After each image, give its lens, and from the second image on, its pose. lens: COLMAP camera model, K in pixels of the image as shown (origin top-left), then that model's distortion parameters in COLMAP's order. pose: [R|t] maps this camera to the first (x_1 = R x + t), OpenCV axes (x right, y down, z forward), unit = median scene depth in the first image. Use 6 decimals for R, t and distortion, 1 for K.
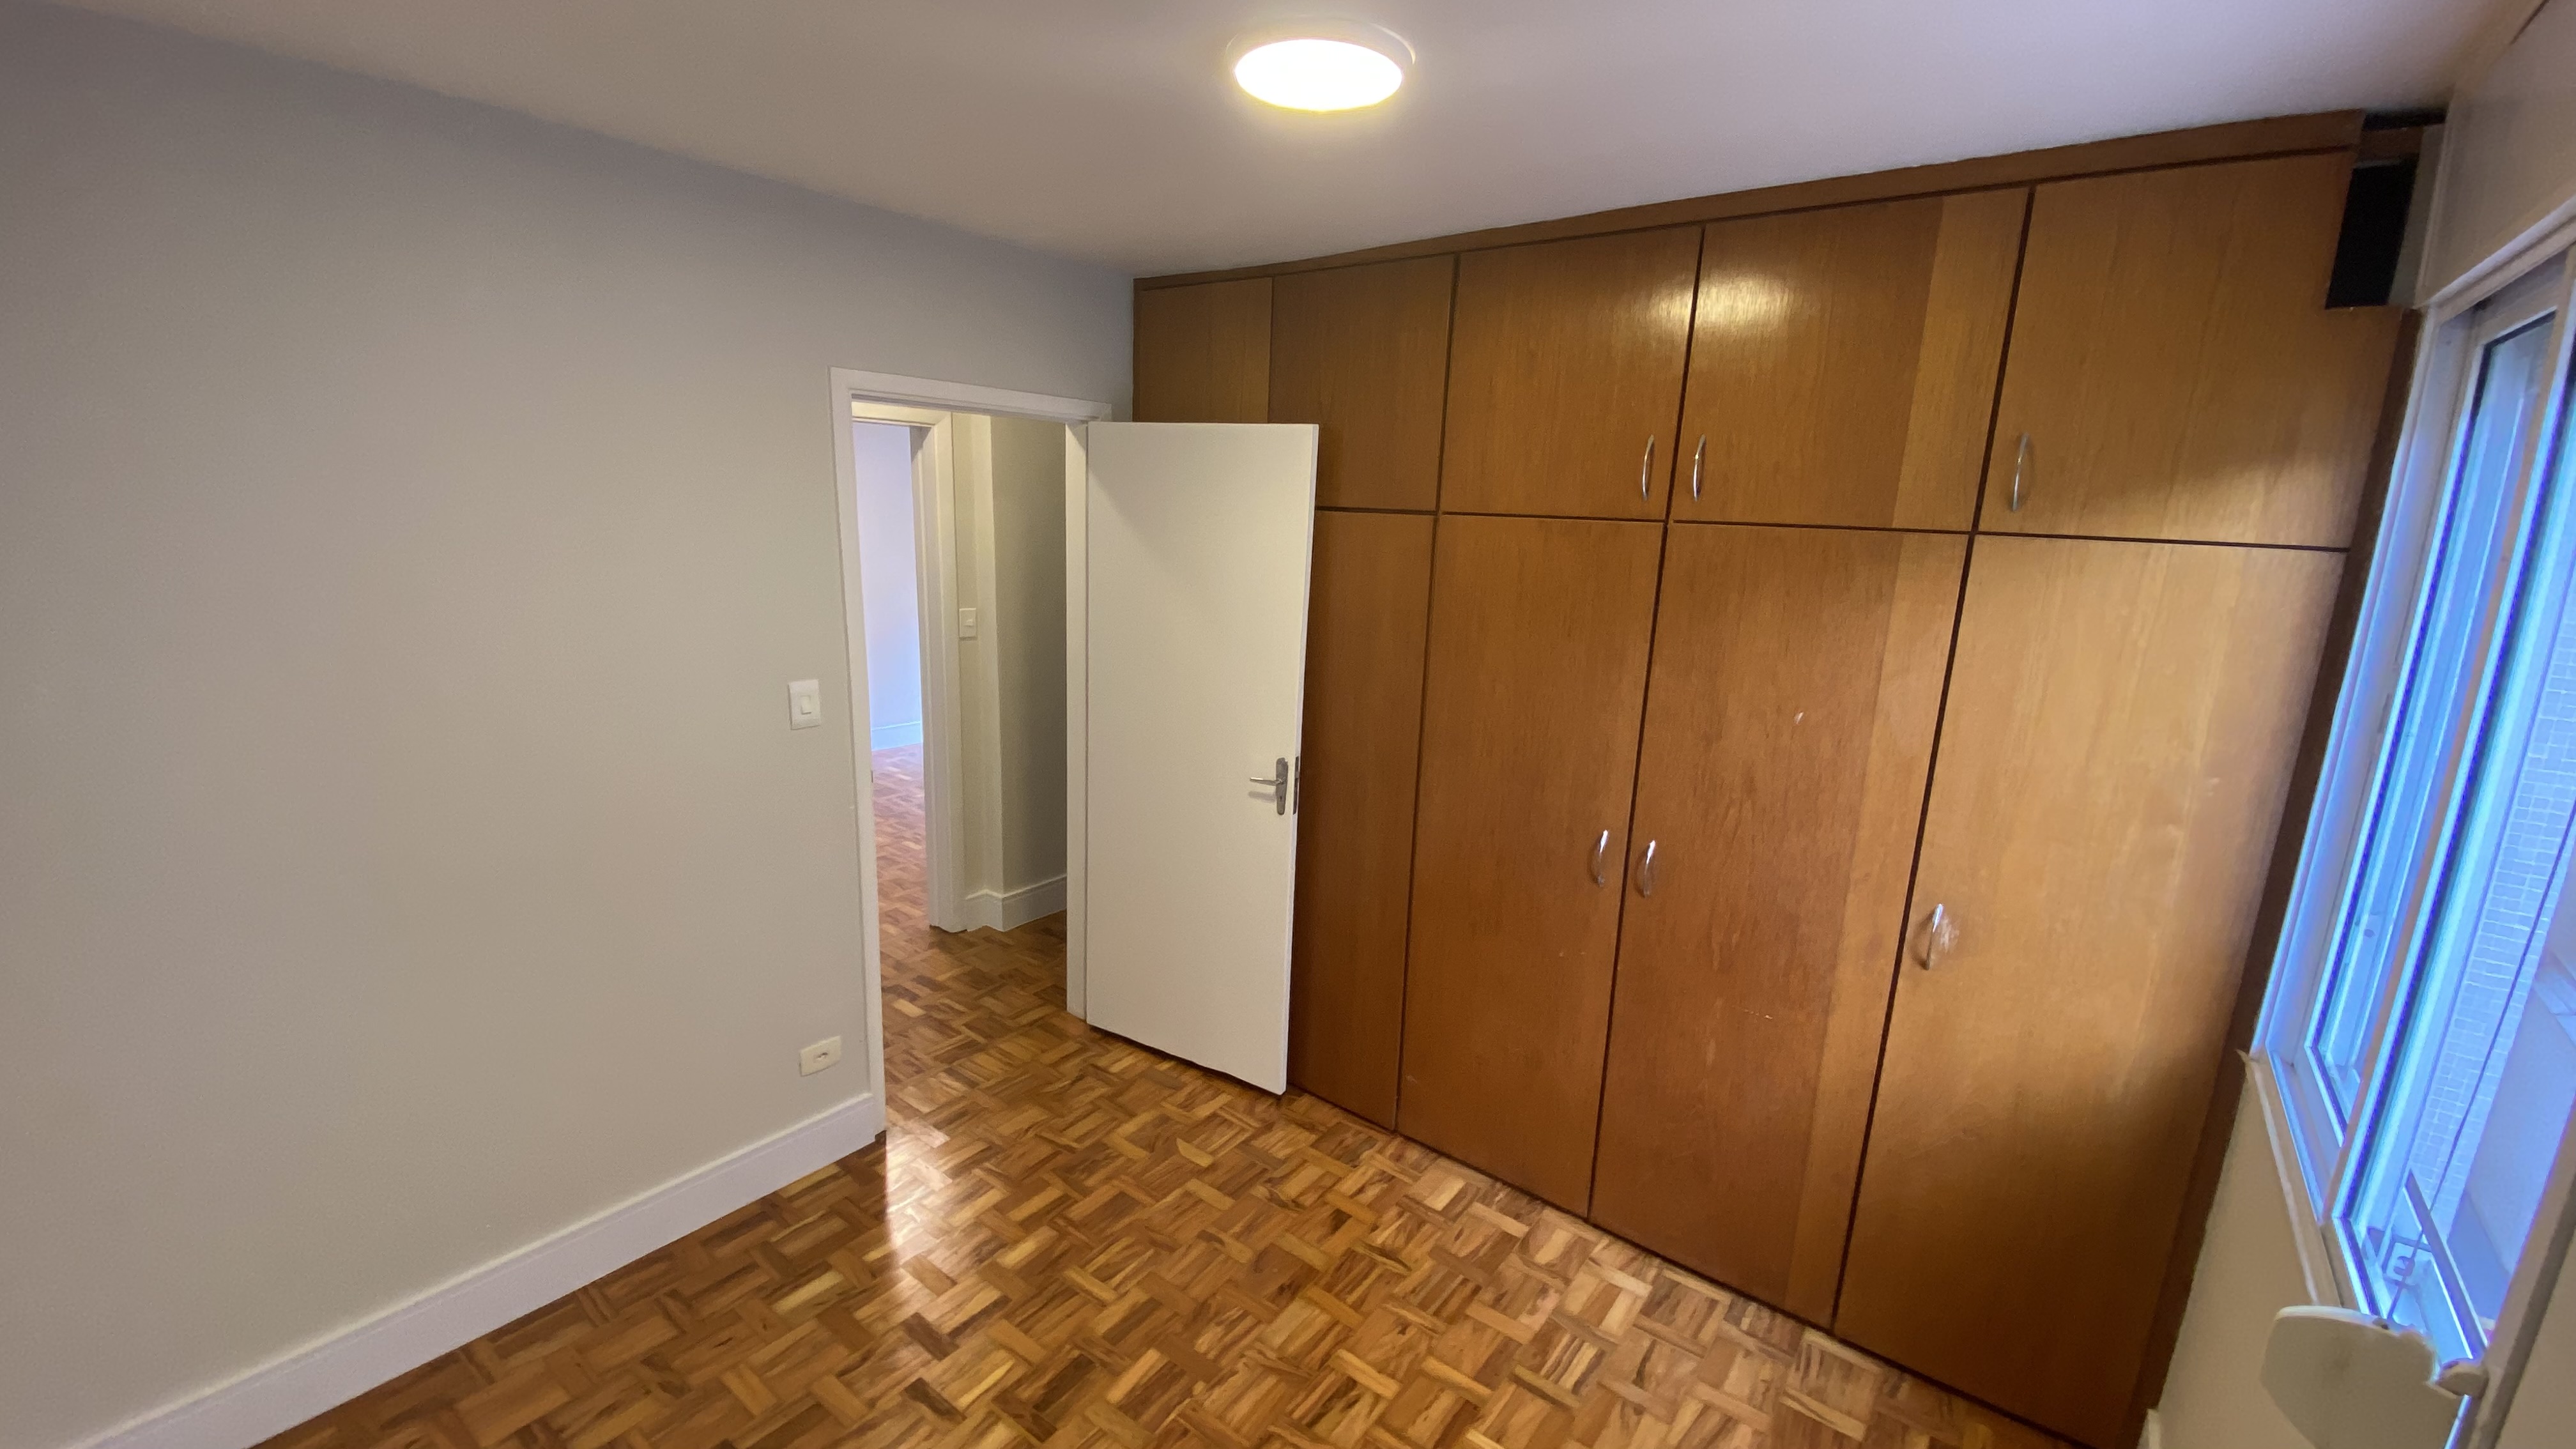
lens RADIAL K [[1040.3, 0, 1276.3], [0, 1040.3, 715.6], [0, 0, 1]] dist [0.029299, -0.036586]
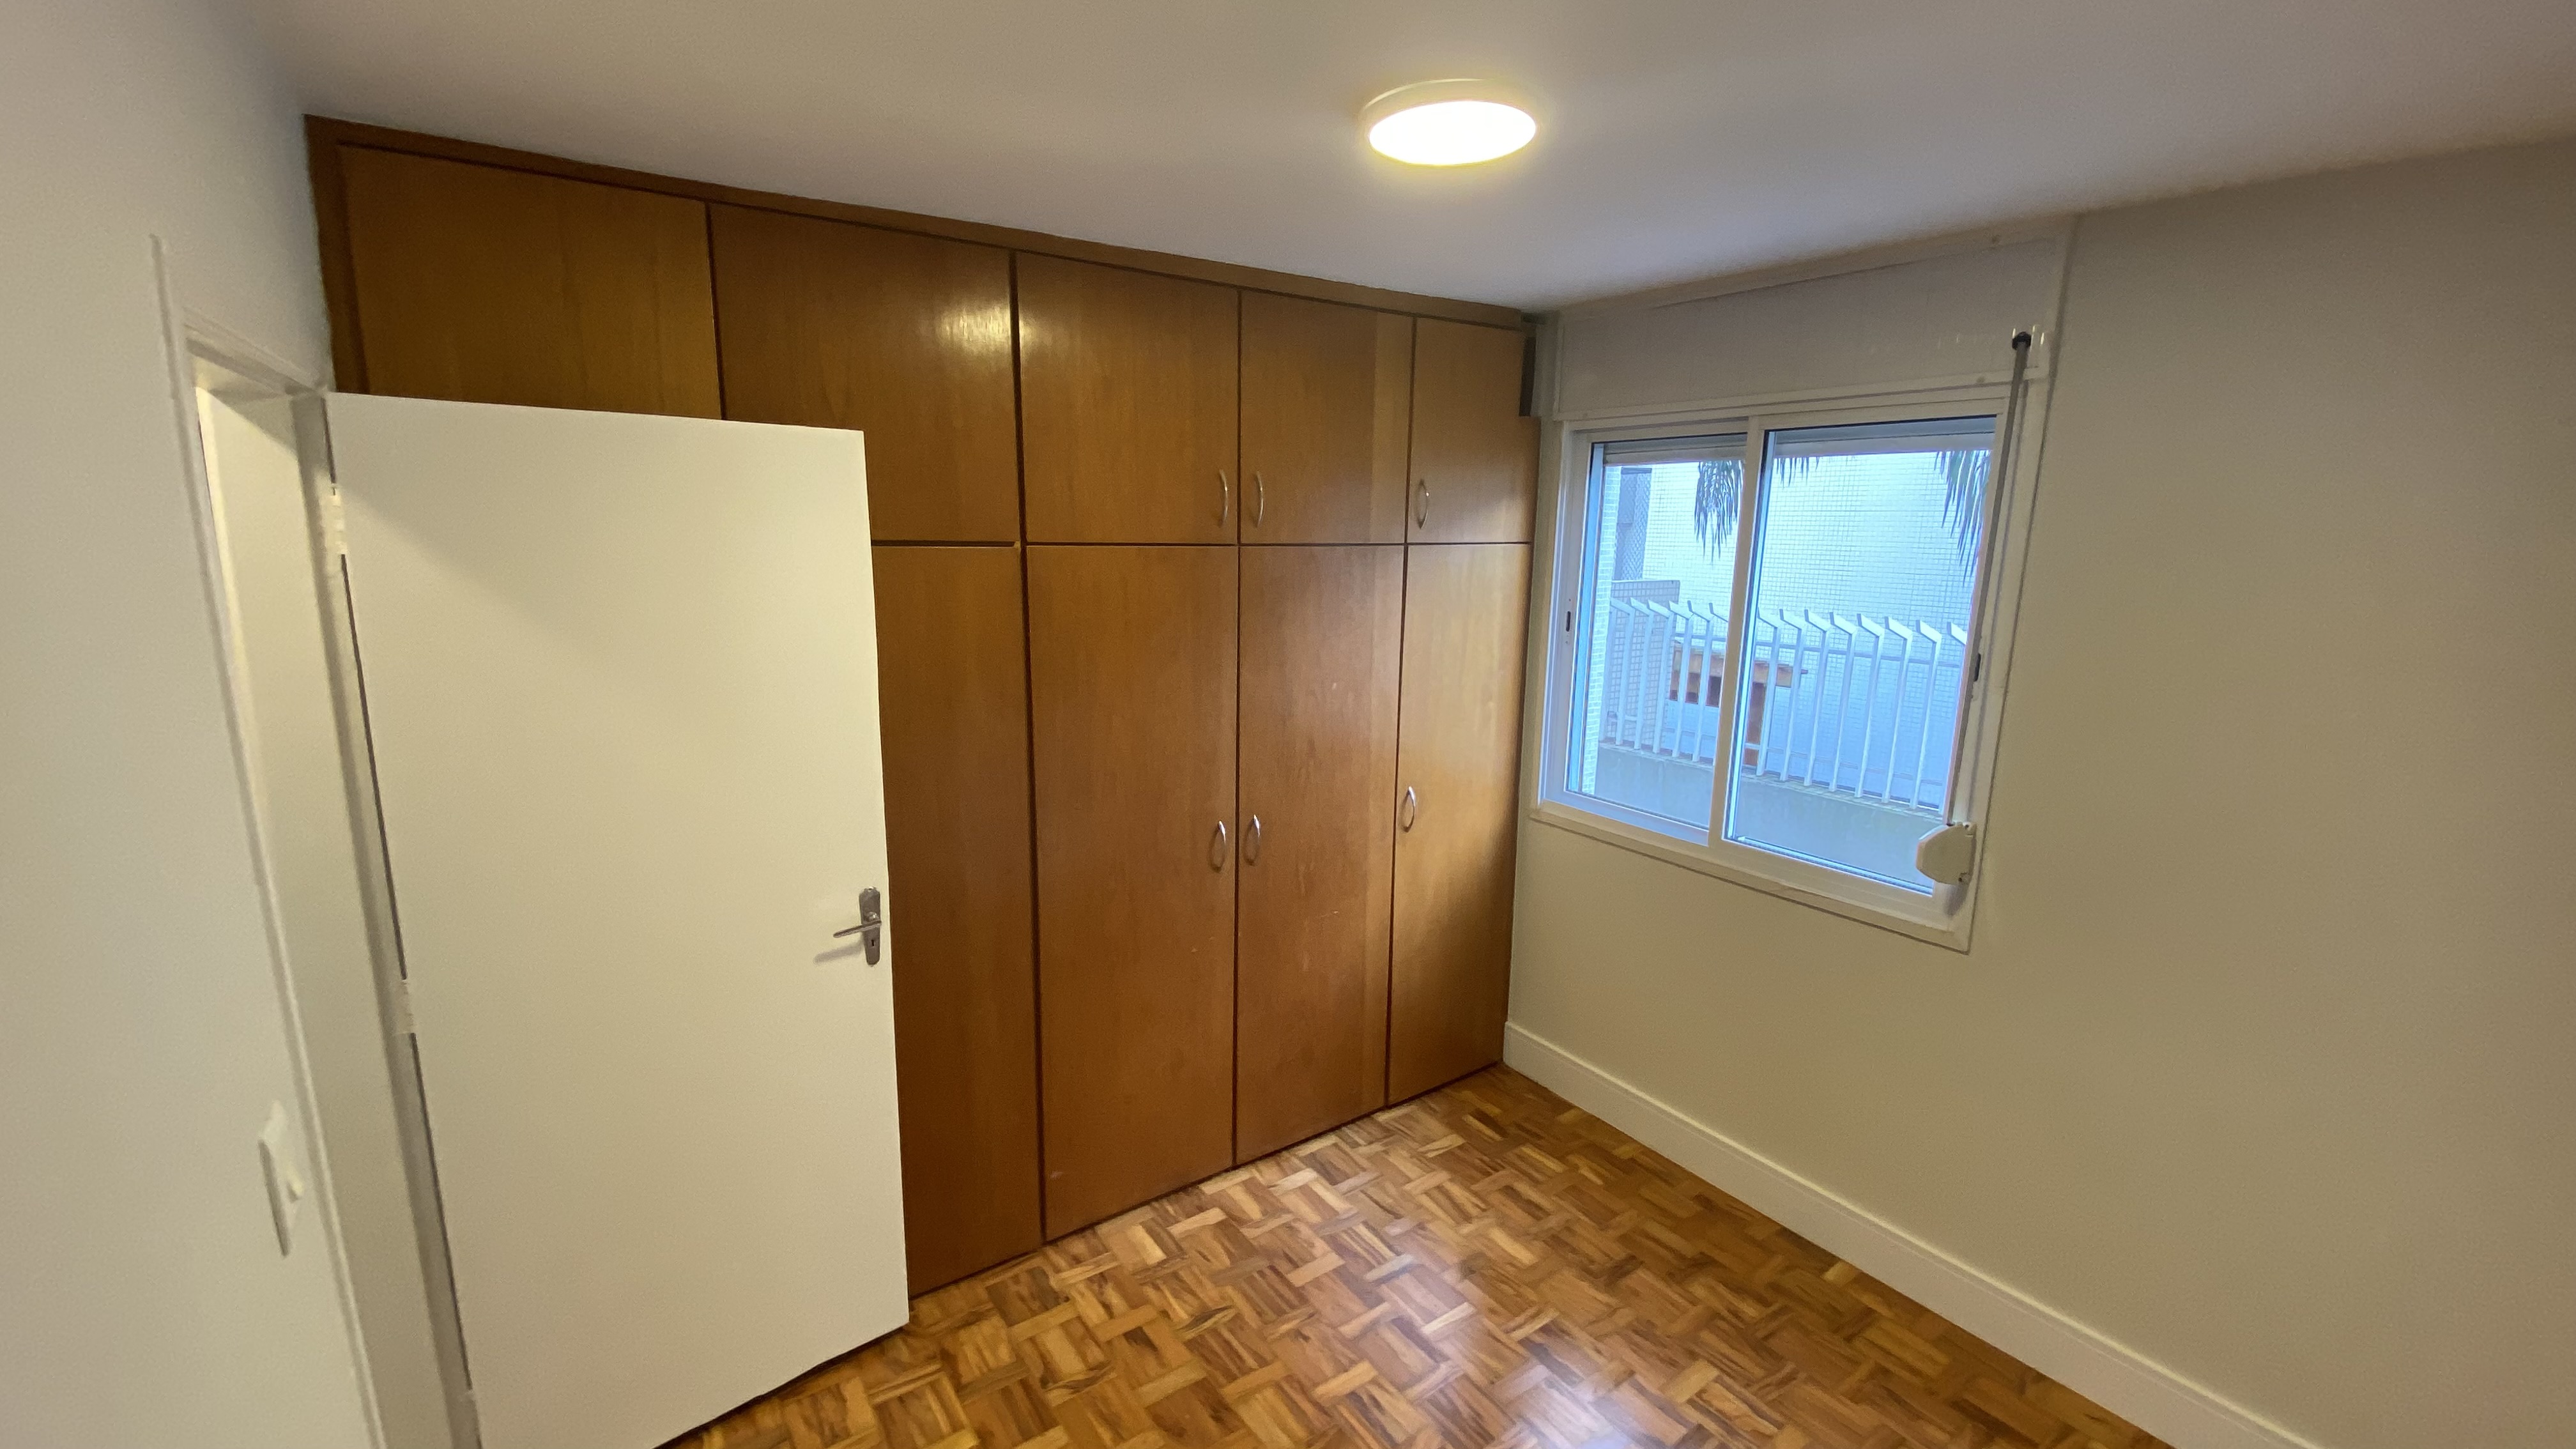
lens RADIAL K [[1040.3, 0, 1276.3], [0, 1040.3, 715.6], [0, 0, 1]] dist [0.029299, -0.036586]
pose [[0.293818, -0.208257, 0.932899, -0.676236], [0.191448, 0.969022, 0.156024, -0.161865], [-0.936493, 0.132759, 0.324587, 0.570103]]
